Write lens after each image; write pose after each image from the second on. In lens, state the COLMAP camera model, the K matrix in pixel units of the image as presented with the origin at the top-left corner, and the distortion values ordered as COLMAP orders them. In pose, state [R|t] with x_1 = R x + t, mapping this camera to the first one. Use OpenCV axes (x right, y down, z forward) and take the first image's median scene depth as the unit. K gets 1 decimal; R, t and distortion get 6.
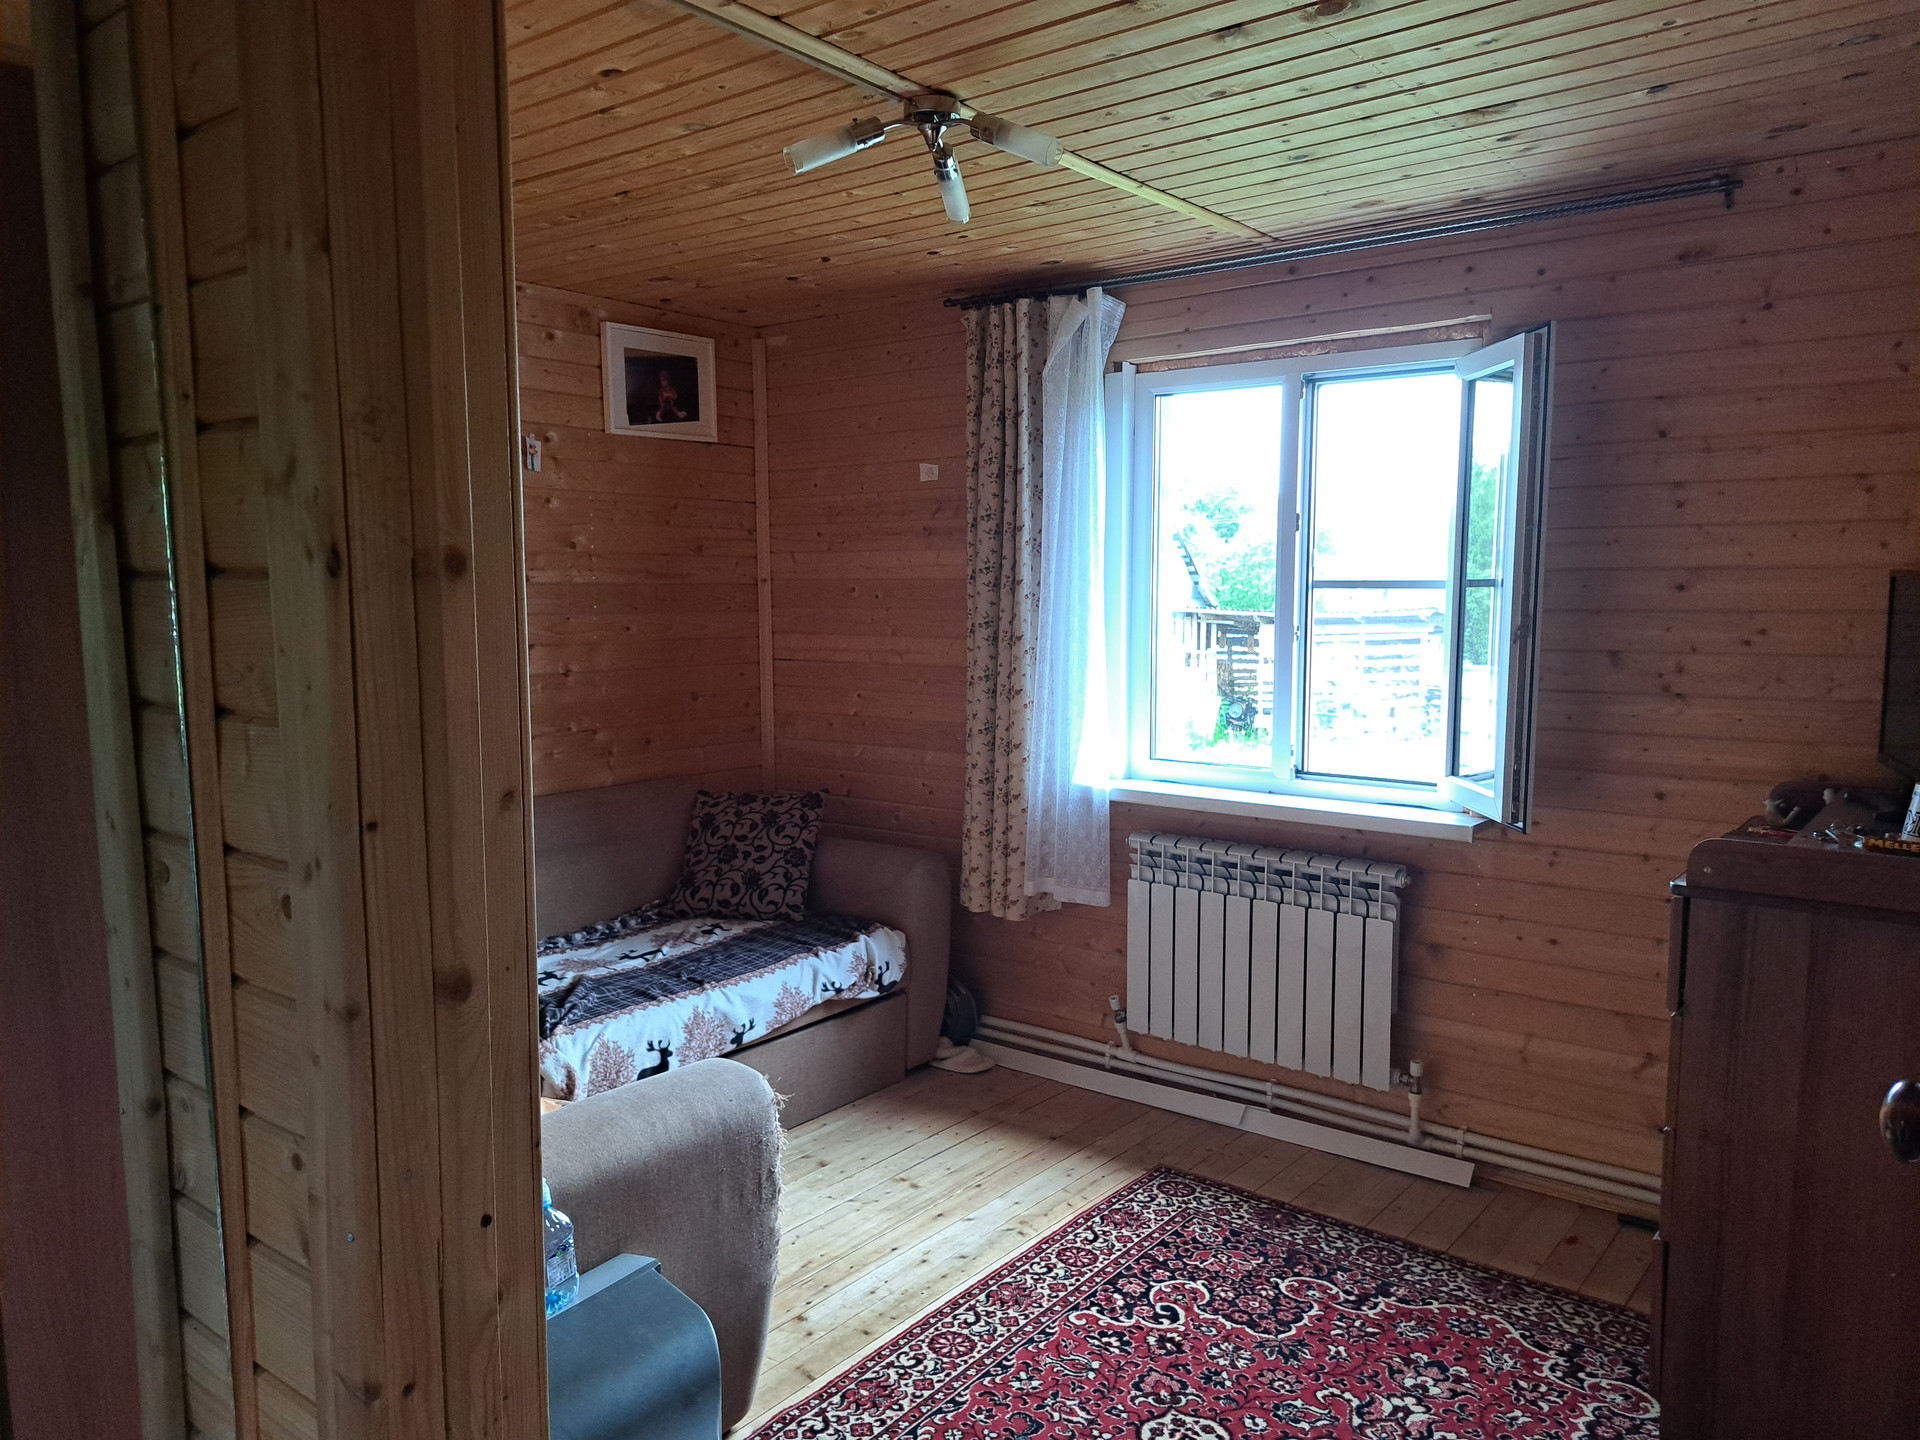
lens RADIAL K [[1386.9, 0, 974.5], [0, 1386.9, 734.4], [0, 0, 1]] dist [0.117393, -0.181621]
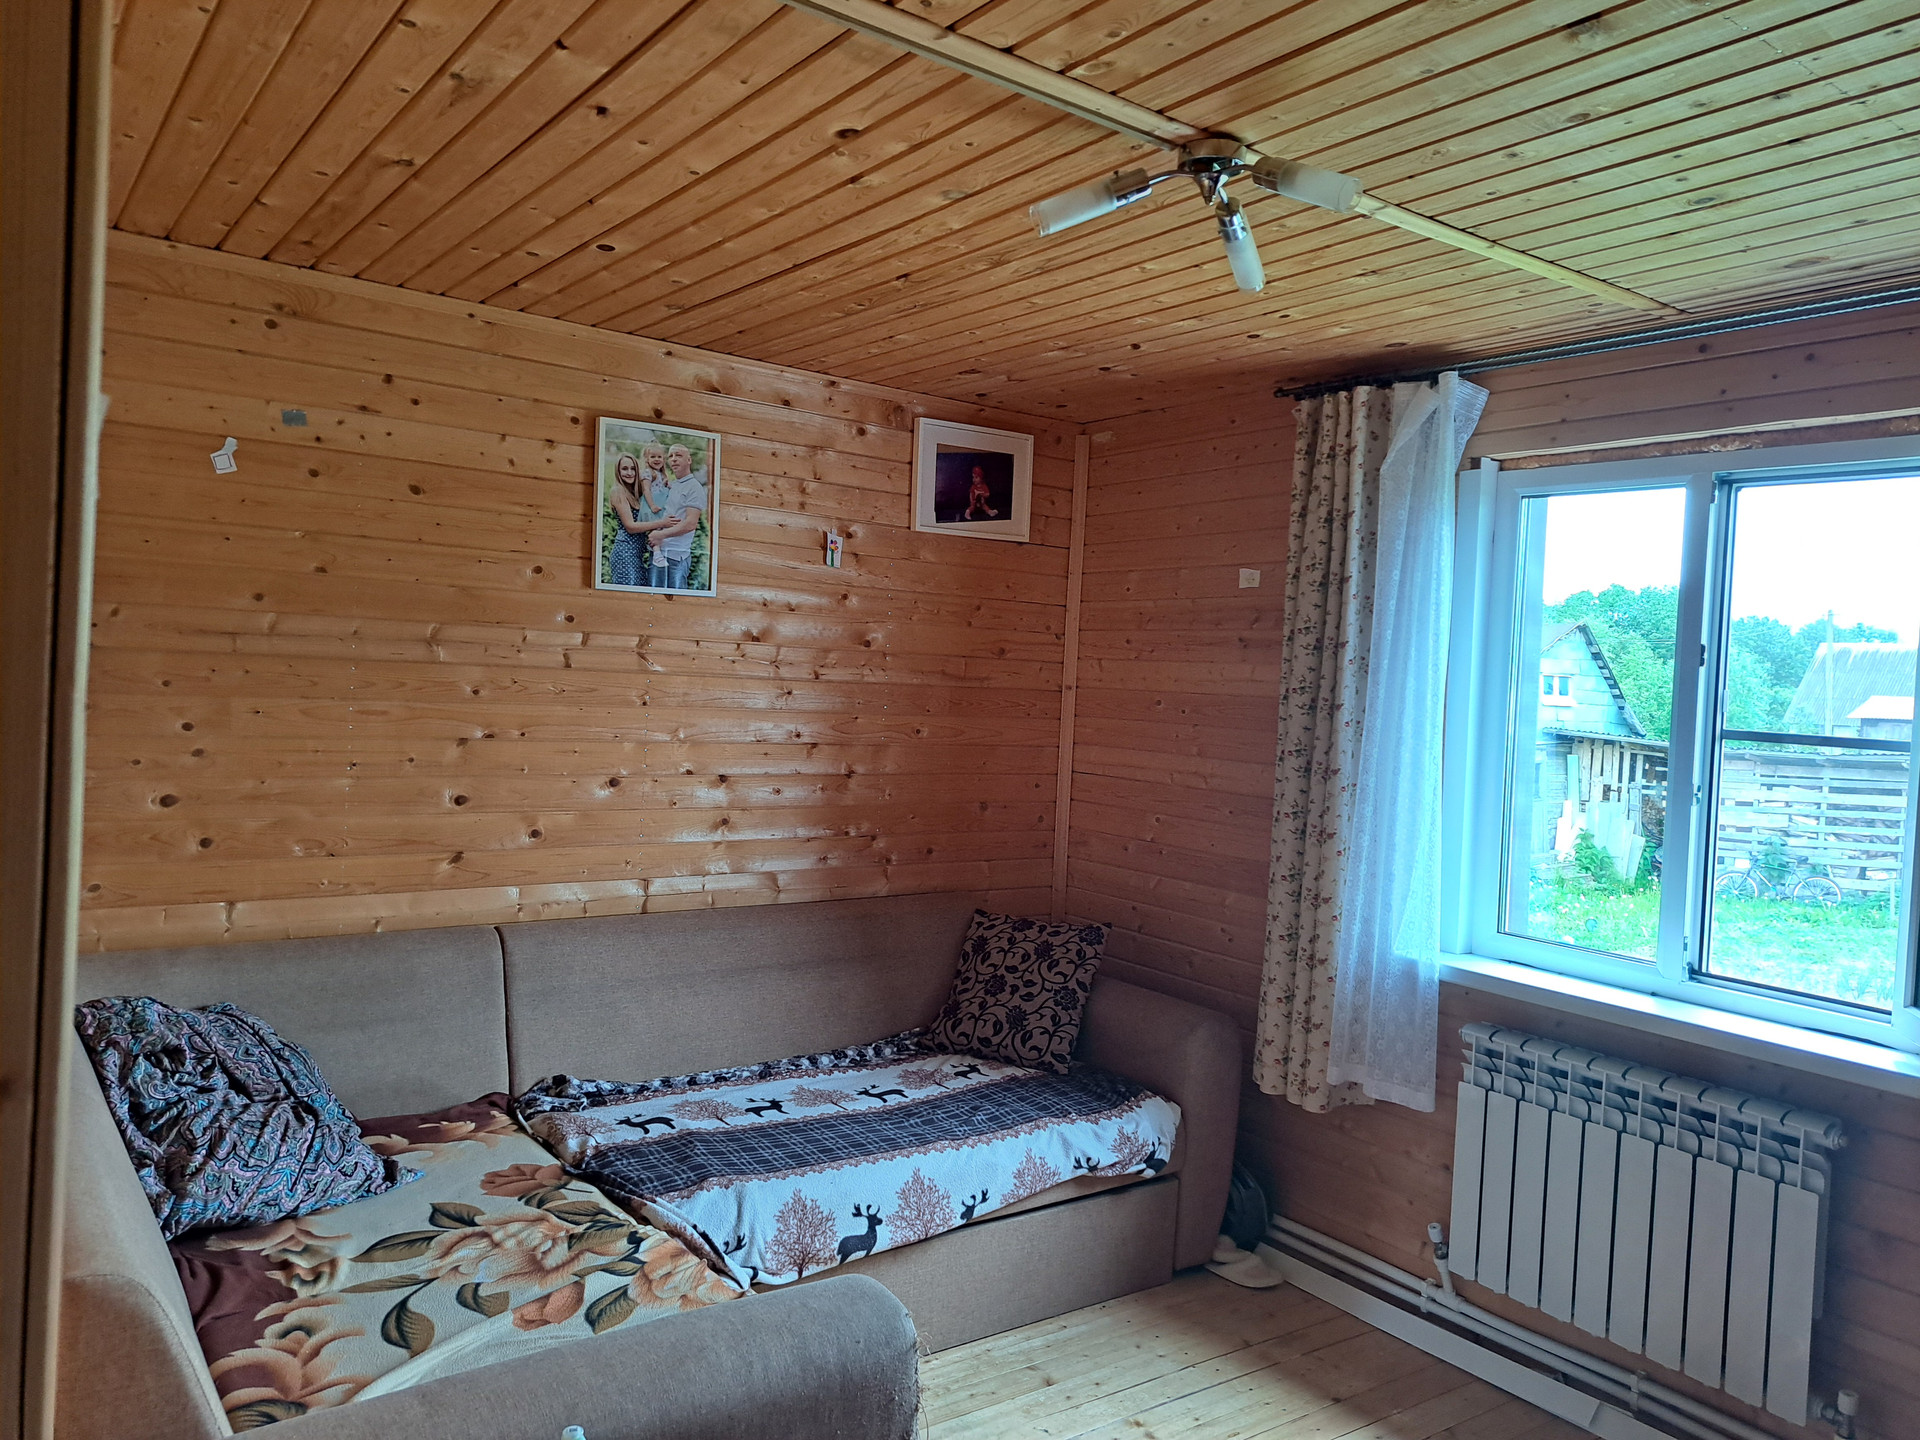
lens RADIAL K [[1384.0, 0, 973.9], [0, 1384.0, 701.5], [0, 0, 1]] dist [0.103399, -0.135105]
pose [[0.959839, 0.057112, -0.274678, 0.056113], [-0.082718, 0.993148, -0.082553, -0.026199], [0.268081, 0.101959, 0.957986, 0.129013]]
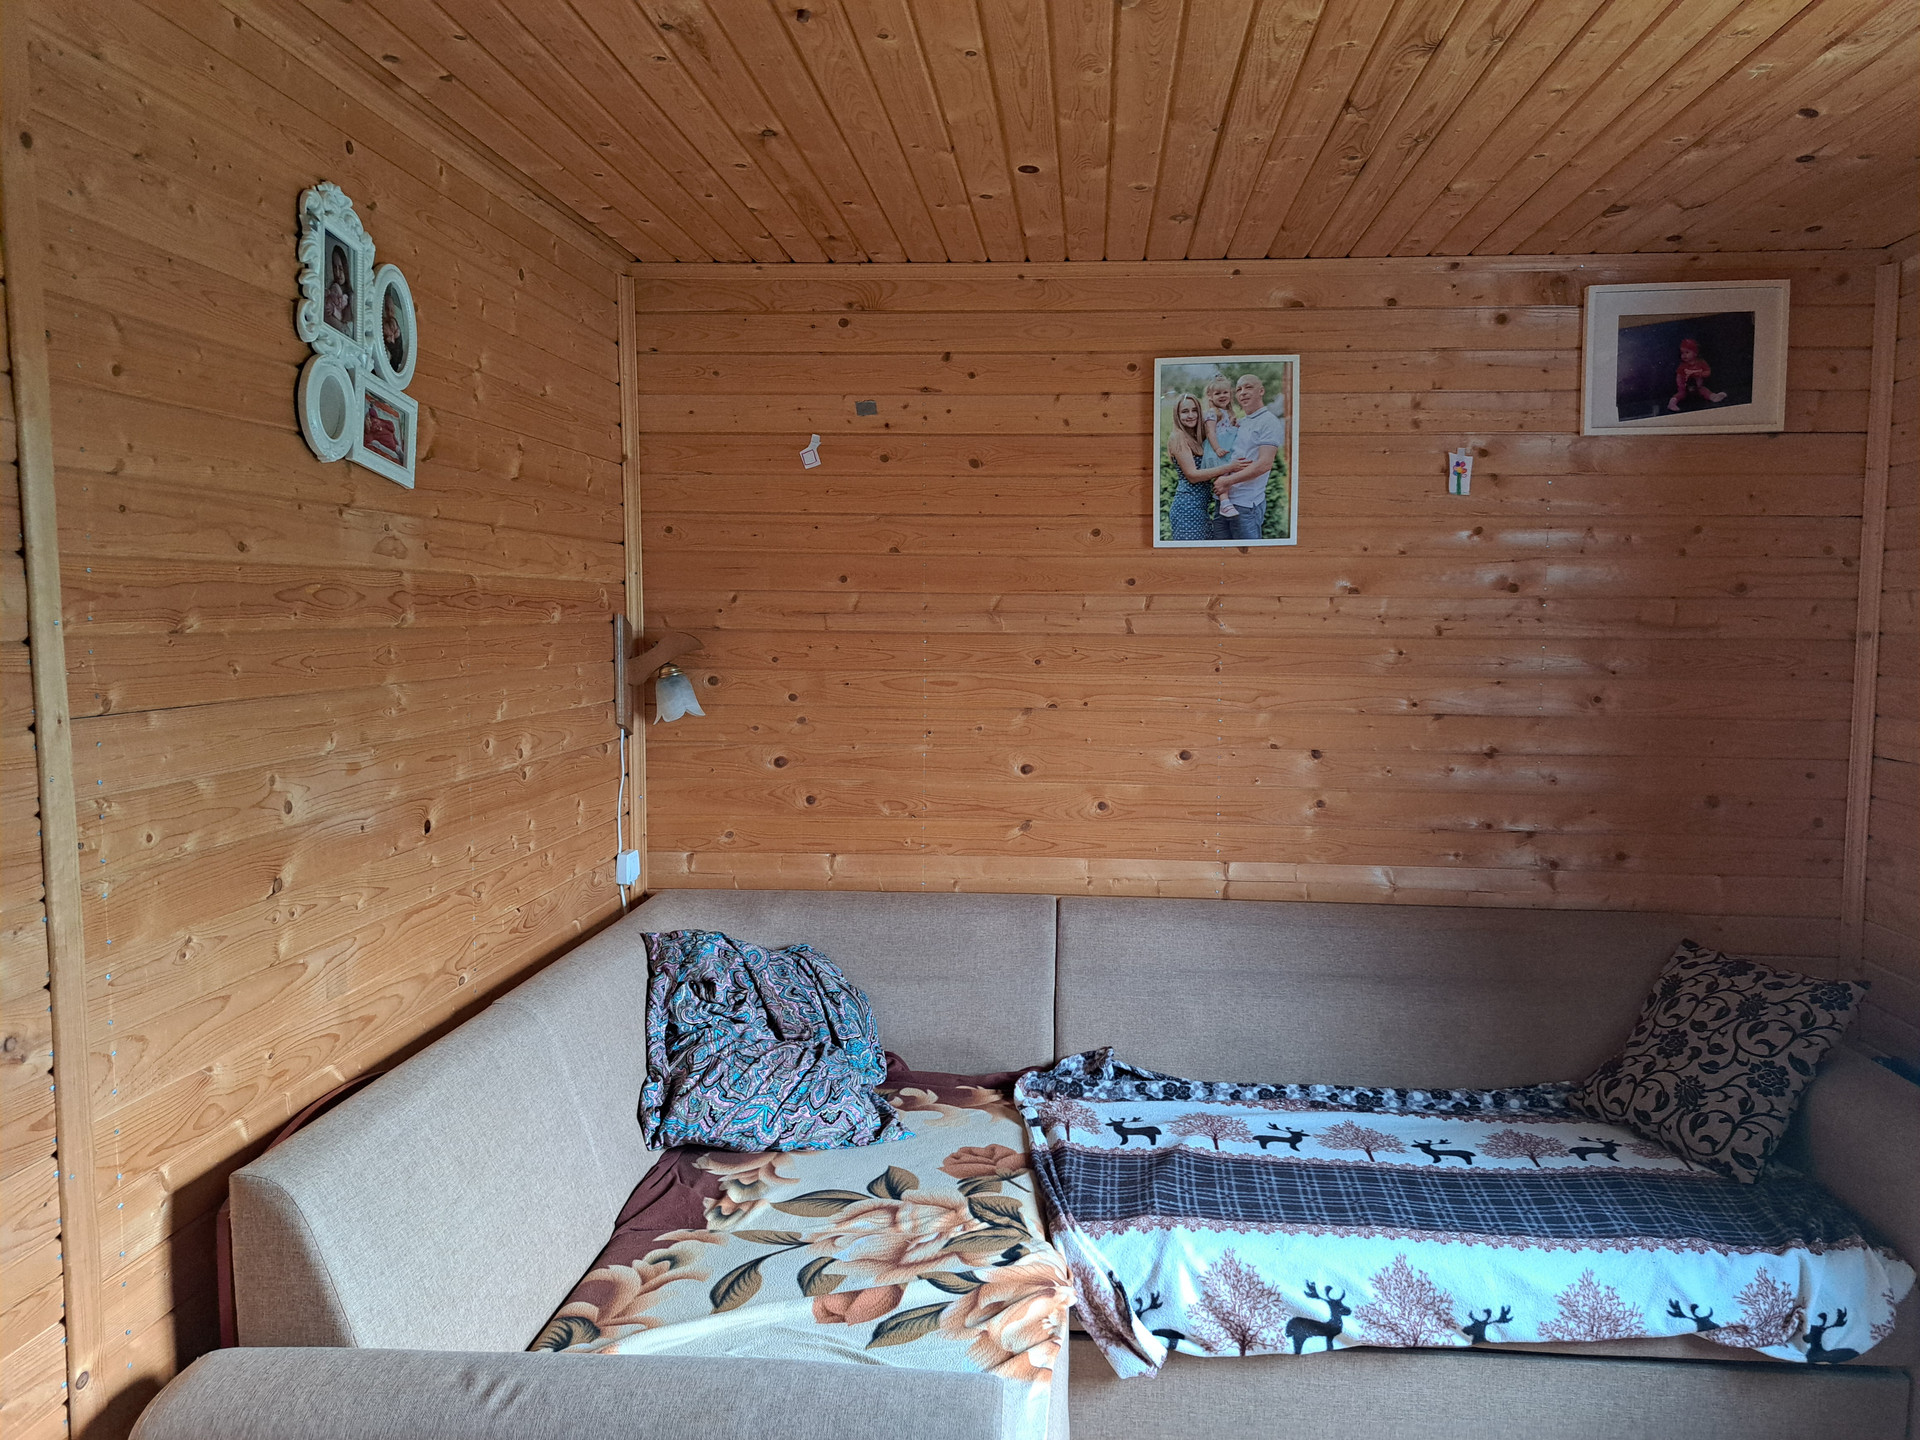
lens RADIAL K [[1376.7, 0, 983.5], [0, 1376.7, 720.3], [0, 0, 1]] dist [0.117621, -0.153073]
pose [[0.552749, 0.074534, -0.830008, 0.221918], [-0.099024, 0.994810, 0.023387, -0.061033], [0.827444, 0.069263, 0.557261, 0.398930]]
